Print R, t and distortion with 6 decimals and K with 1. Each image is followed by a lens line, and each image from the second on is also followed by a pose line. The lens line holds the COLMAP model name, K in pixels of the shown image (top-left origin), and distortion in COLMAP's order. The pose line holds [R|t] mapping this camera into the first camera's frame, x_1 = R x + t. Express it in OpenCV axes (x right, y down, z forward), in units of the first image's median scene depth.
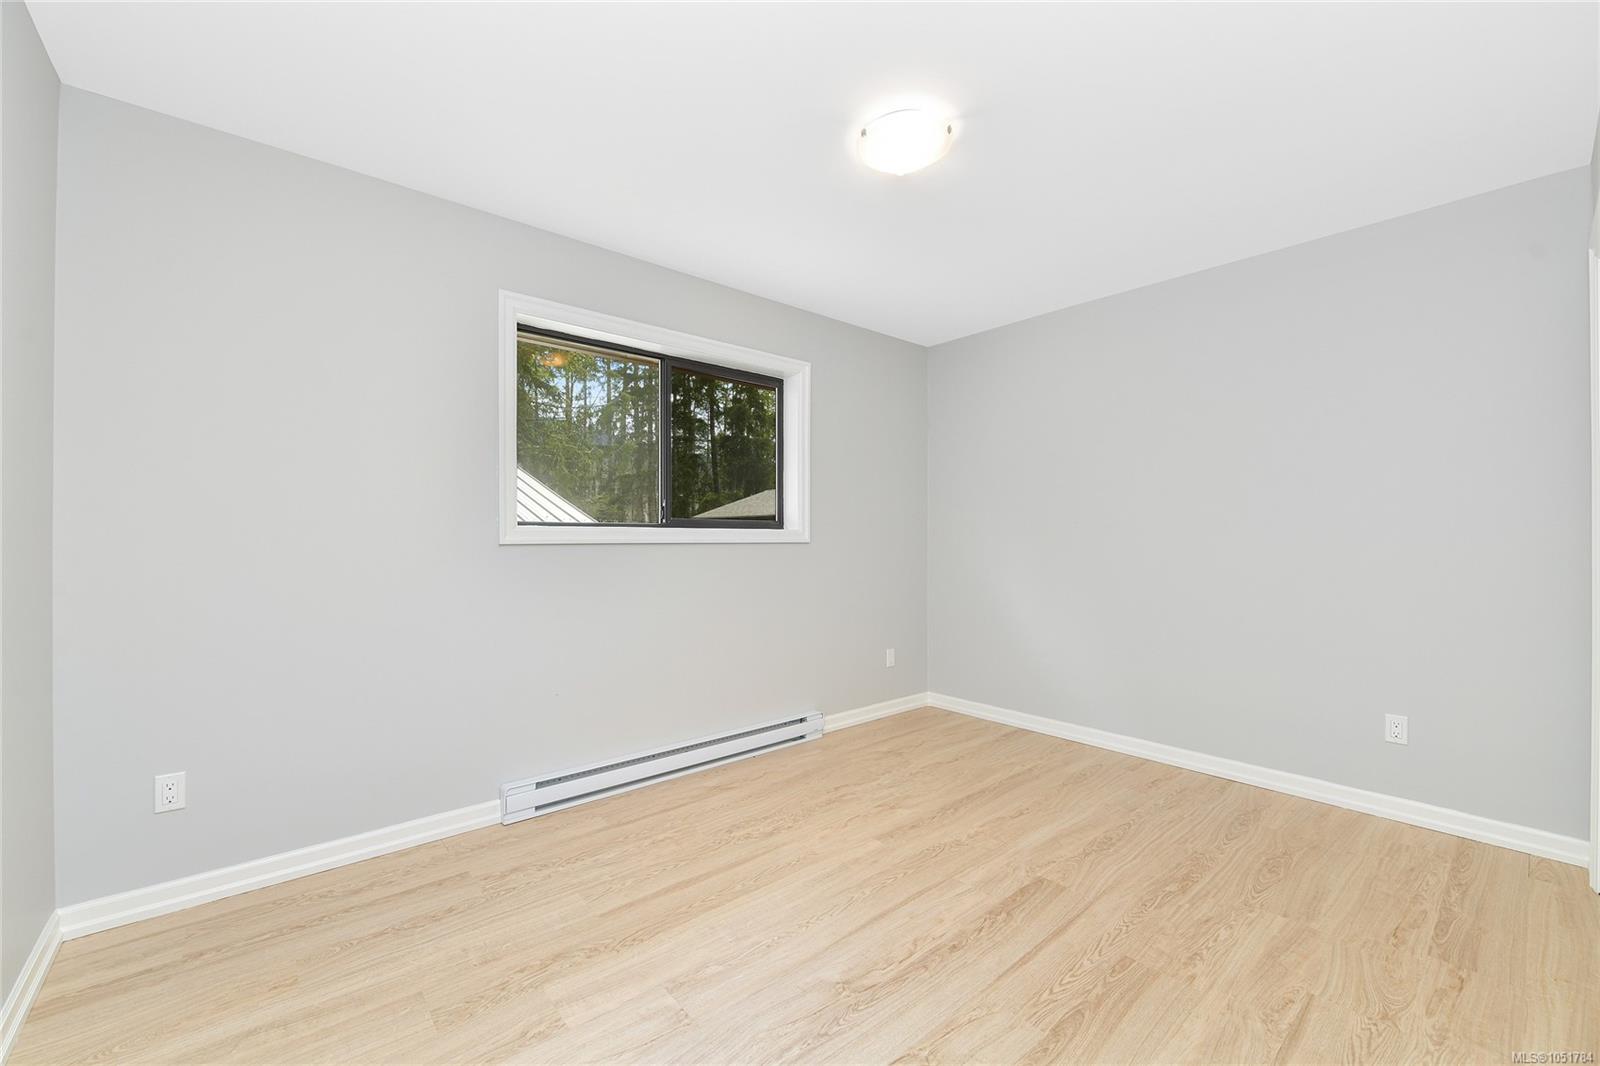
lens RADIAL K [[633.8, 0, 804.0], [0, 633.8, 539.9], [0, 0, 1]] dist [-0.001758, -0.000216]
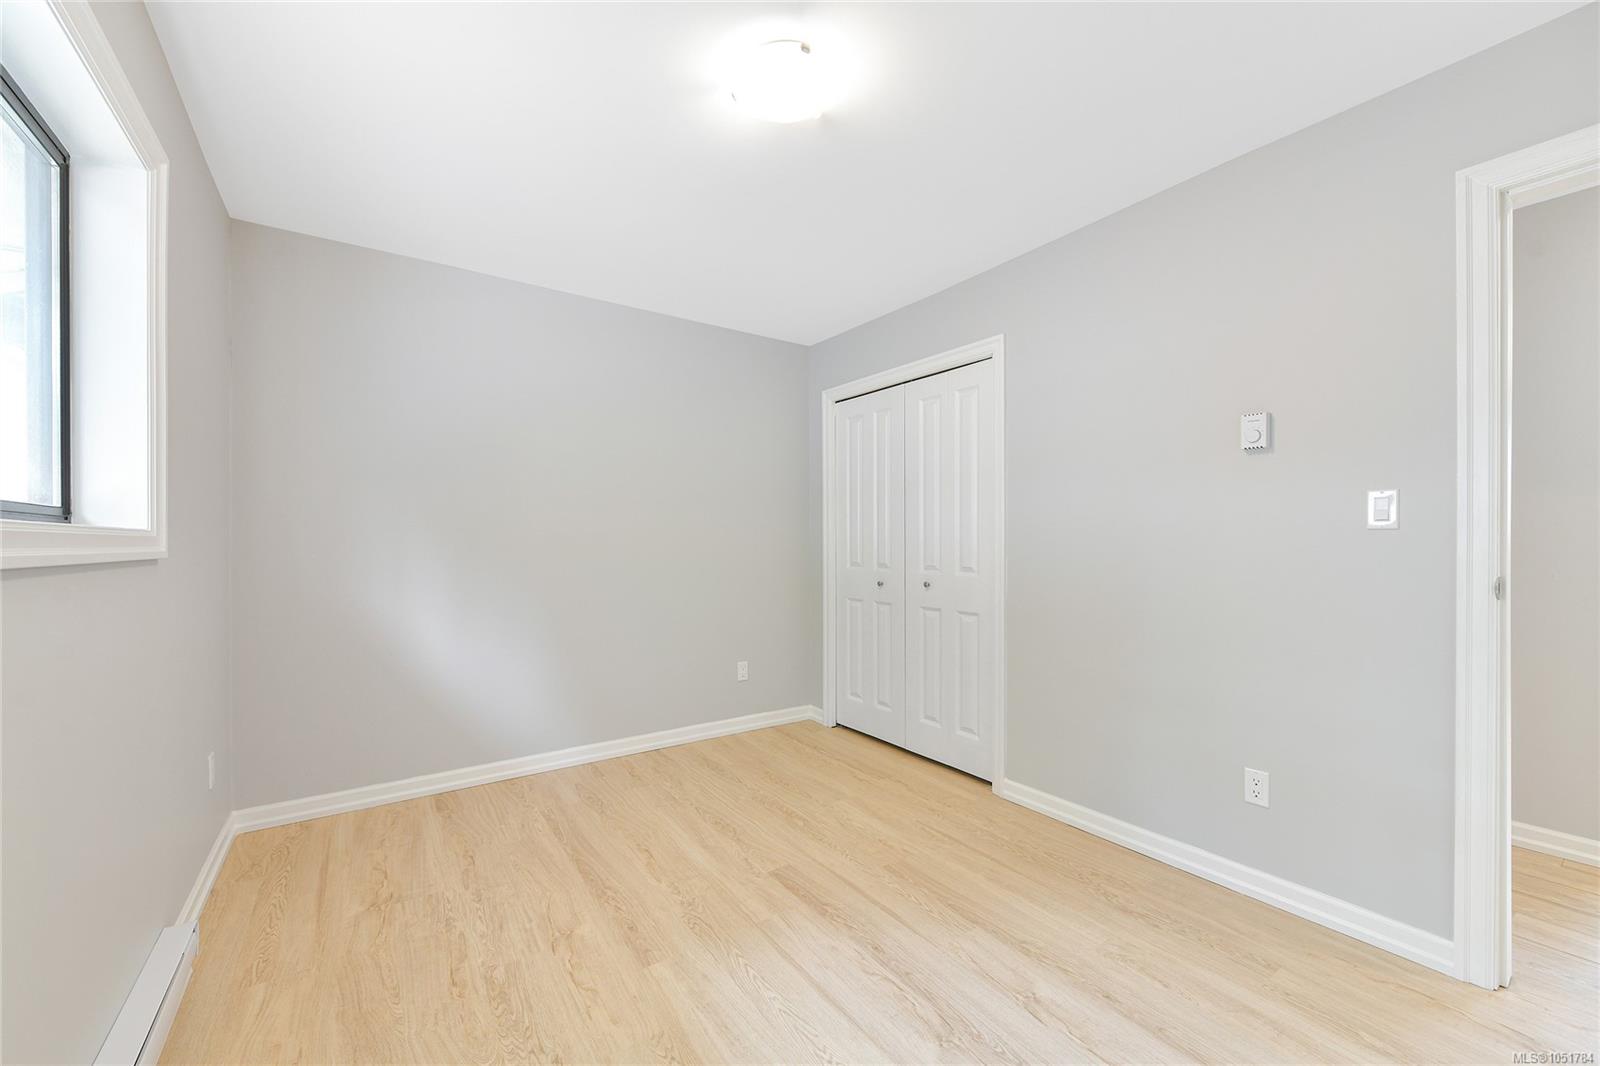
lens RADIAL K [[628.3, 0, 800.0], [0, 628.3, 533.0], [0, 0, 1]] dist [0.010584, -0.000084]
pose [[0.101231, 0.016099, 0.994733, -0.564015], [0.000241, 0.999869, -0.016207, -0.010116], [-0.994863, 0.001880, 0.101213, 0.713296]]
